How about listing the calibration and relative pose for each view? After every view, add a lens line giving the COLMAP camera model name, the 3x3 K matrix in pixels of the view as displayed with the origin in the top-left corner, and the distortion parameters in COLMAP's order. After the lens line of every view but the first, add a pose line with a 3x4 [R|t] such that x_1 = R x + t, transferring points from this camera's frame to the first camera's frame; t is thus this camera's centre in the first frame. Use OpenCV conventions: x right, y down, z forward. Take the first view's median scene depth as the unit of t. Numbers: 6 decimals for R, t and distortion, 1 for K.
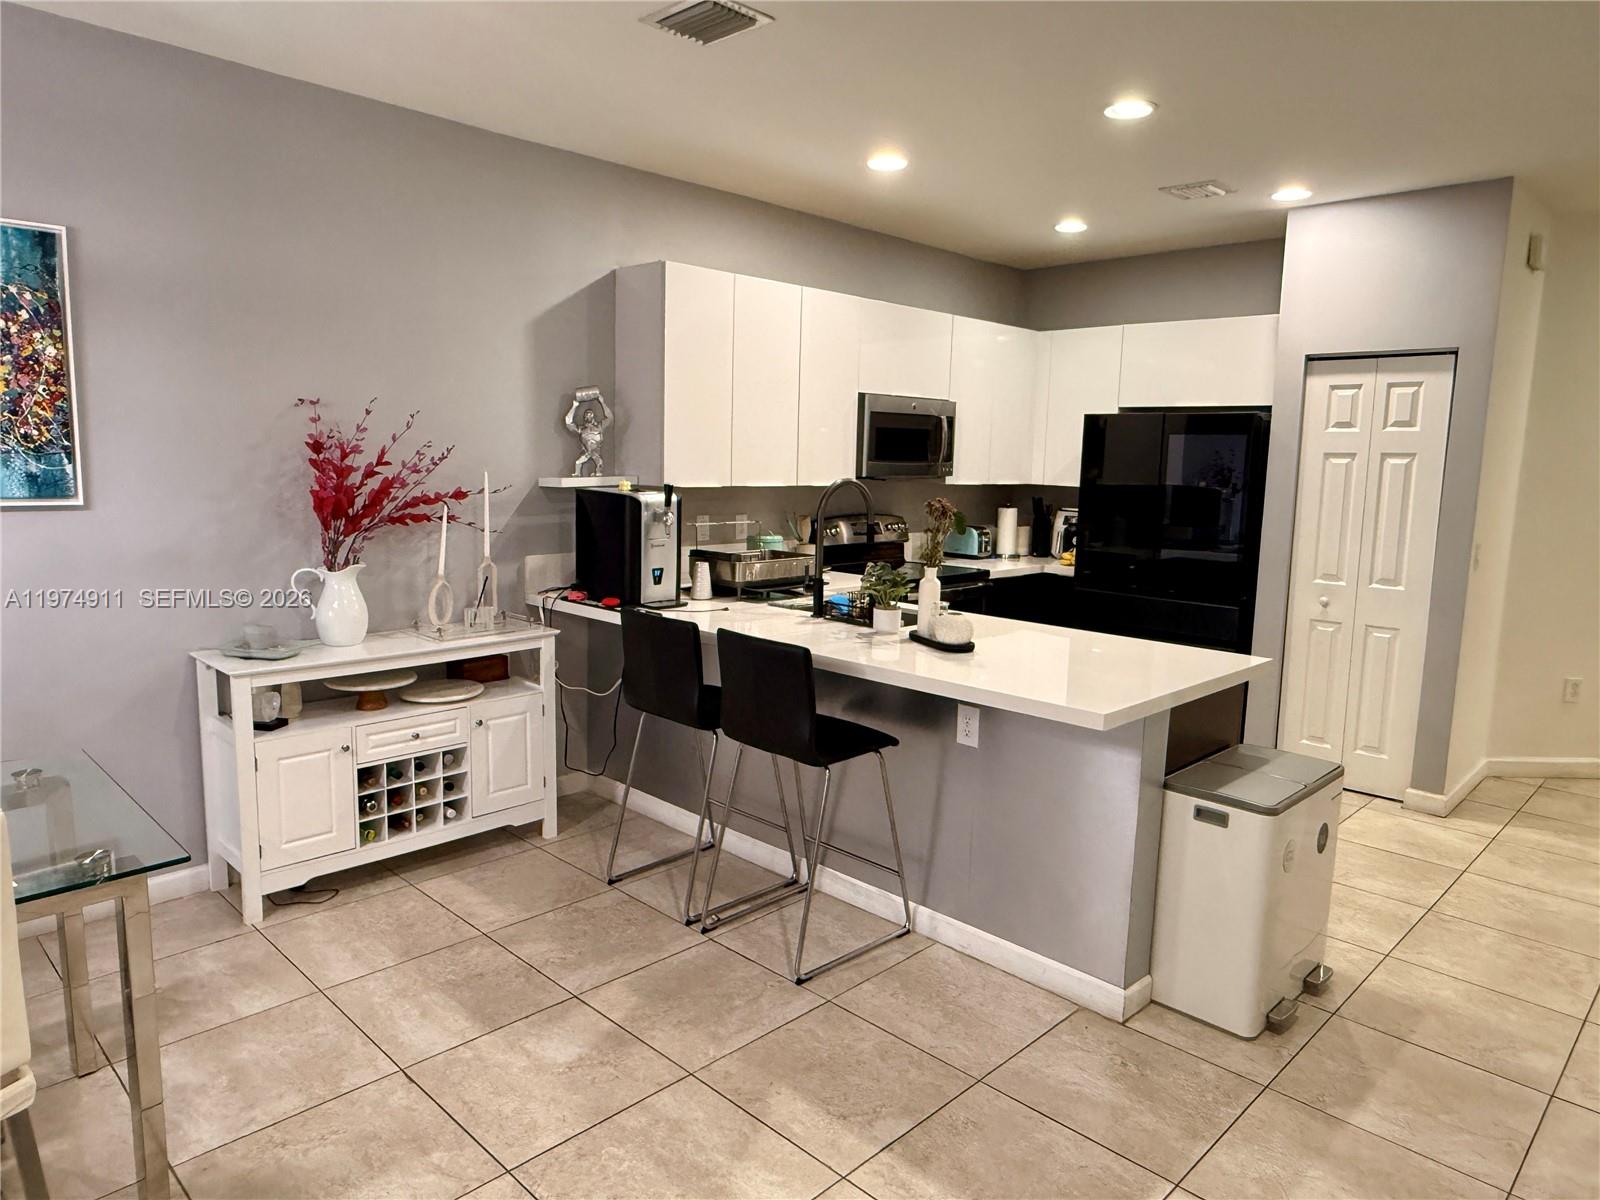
lens RADIAL K [[1028.2, 0, 799.6], [0, 1028.2, 594.6], [0, 0, 1]] dist [0.005959, 0.000955]
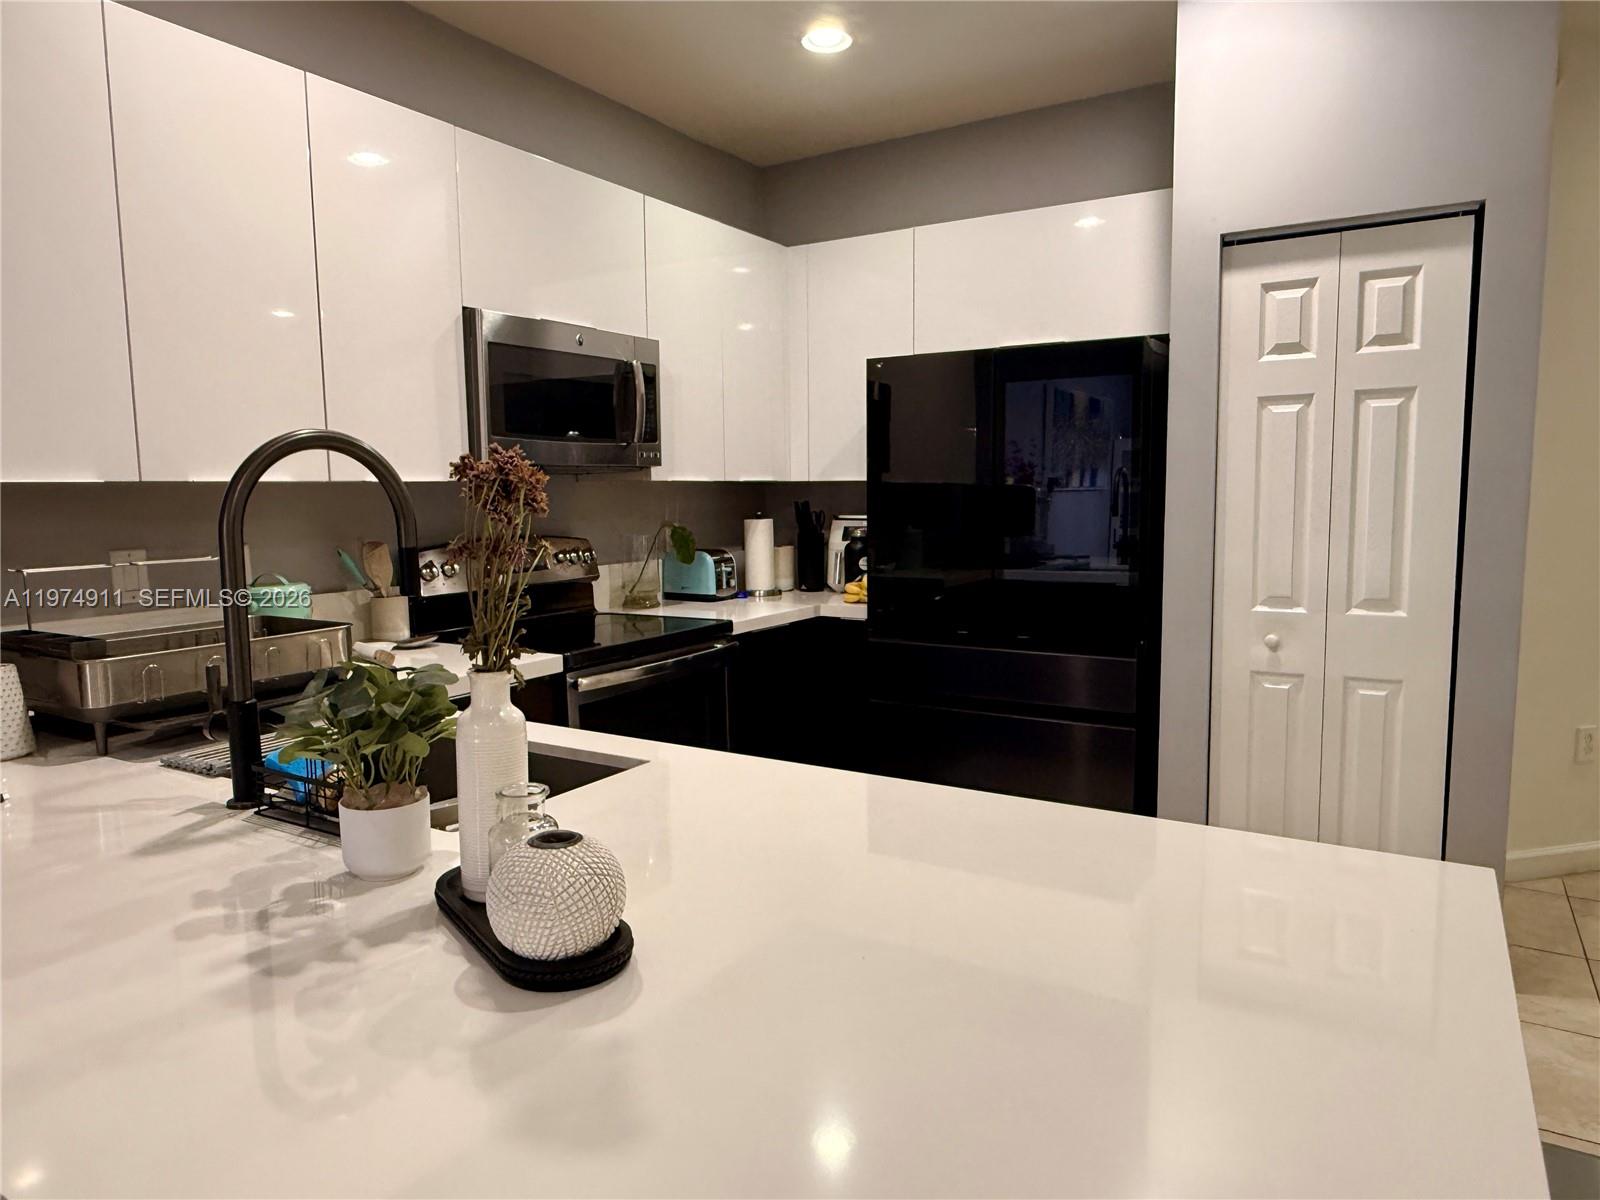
lens RADIAL K [[1028.2, 0, 799.6], [0, 1028.2, 597.7], [0, 0, 1]] dist [0.005959, 0.000955]
pose [[0.973113, -0.059553, 0.222496, 0.086921], [0.066058, 0.997575, -0.021904, -0.020222], [-0.220653, 0.036013, 0.974687, 0.392789]]
